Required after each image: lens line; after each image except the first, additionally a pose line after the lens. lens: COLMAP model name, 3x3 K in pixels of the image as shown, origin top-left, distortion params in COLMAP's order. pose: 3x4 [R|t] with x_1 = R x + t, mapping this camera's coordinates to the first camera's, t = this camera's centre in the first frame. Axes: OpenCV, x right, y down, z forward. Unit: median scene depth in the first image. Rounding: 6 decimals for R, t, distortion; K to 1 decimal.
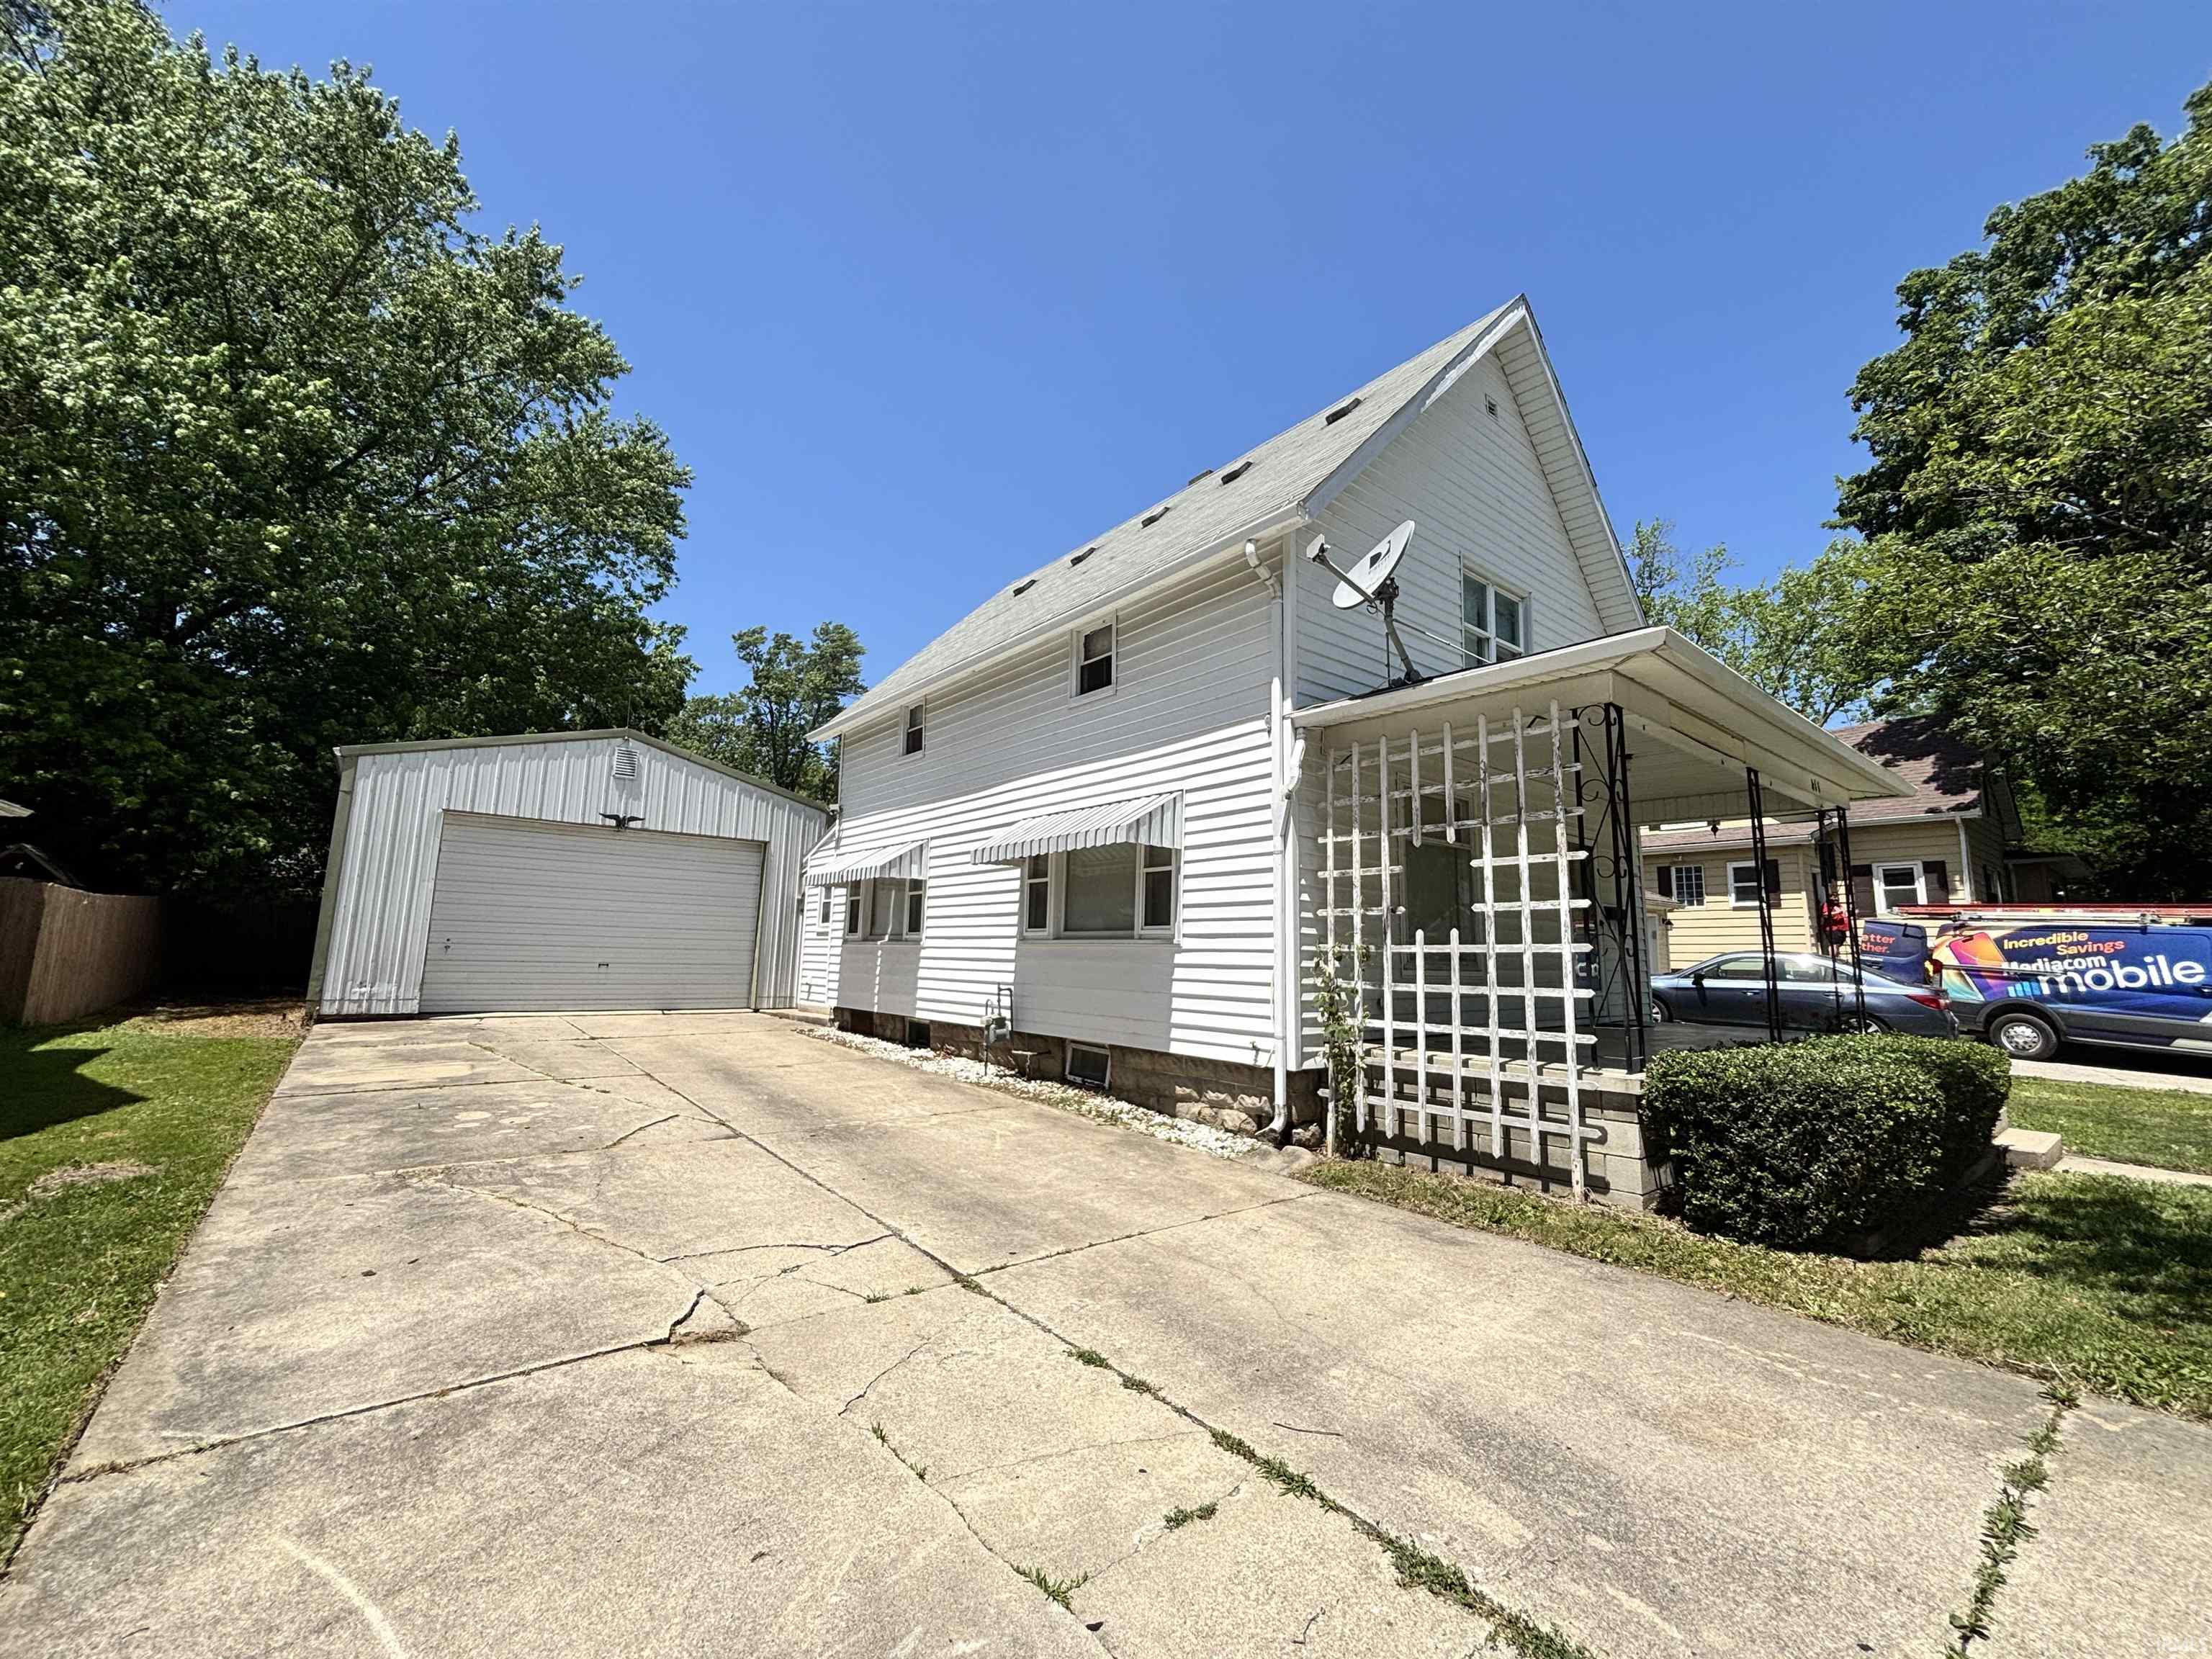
lens RADIAL K [[897.5, 0, 1096.1], [0, 897.5, 829.6], [0, 0, 1]] dist [0.002133, -0.000081]
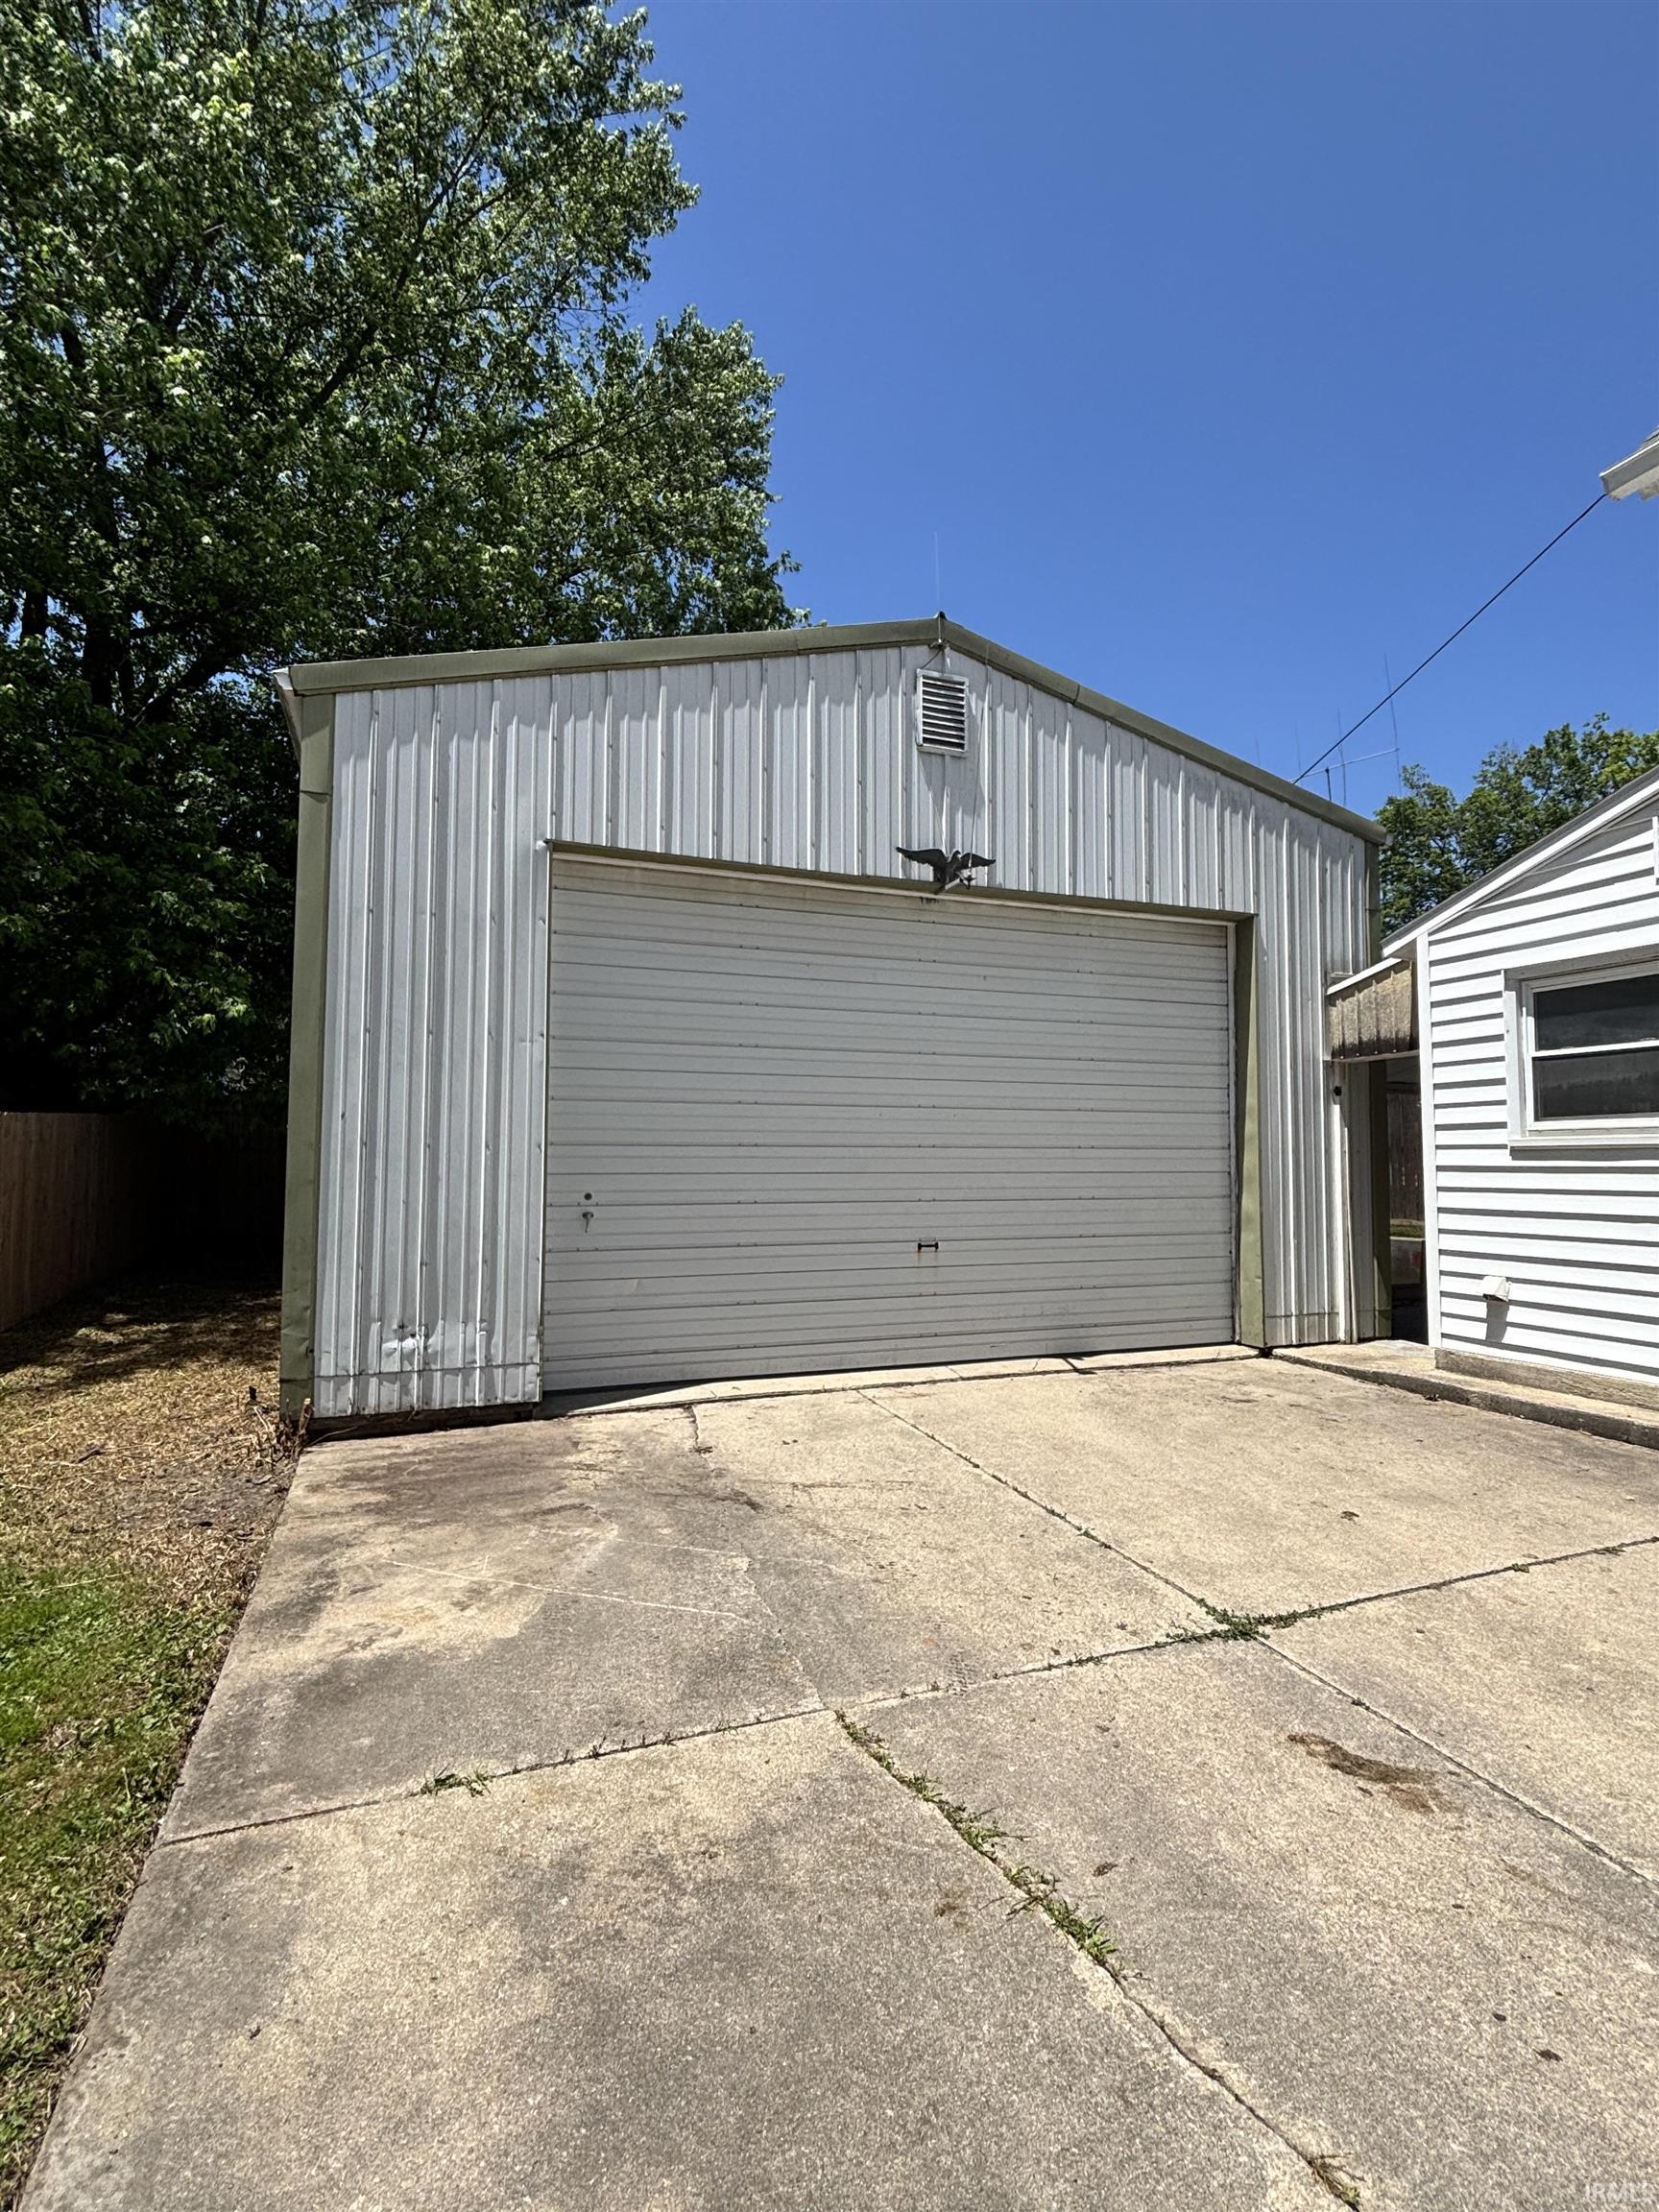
lens RADIAL K [[1064.3, 0, 840.0], [0, 1064.3, 1101.0], [0, 0, 1]] dist [0.002823, -0.002151]
pose [[0.952943, -0.036089, -0.300993, -0.477741], [0.063036, 0.994776, 0.080297, 0.052946], [0.296523, -0.095492, 0.950240, 0.603705]]
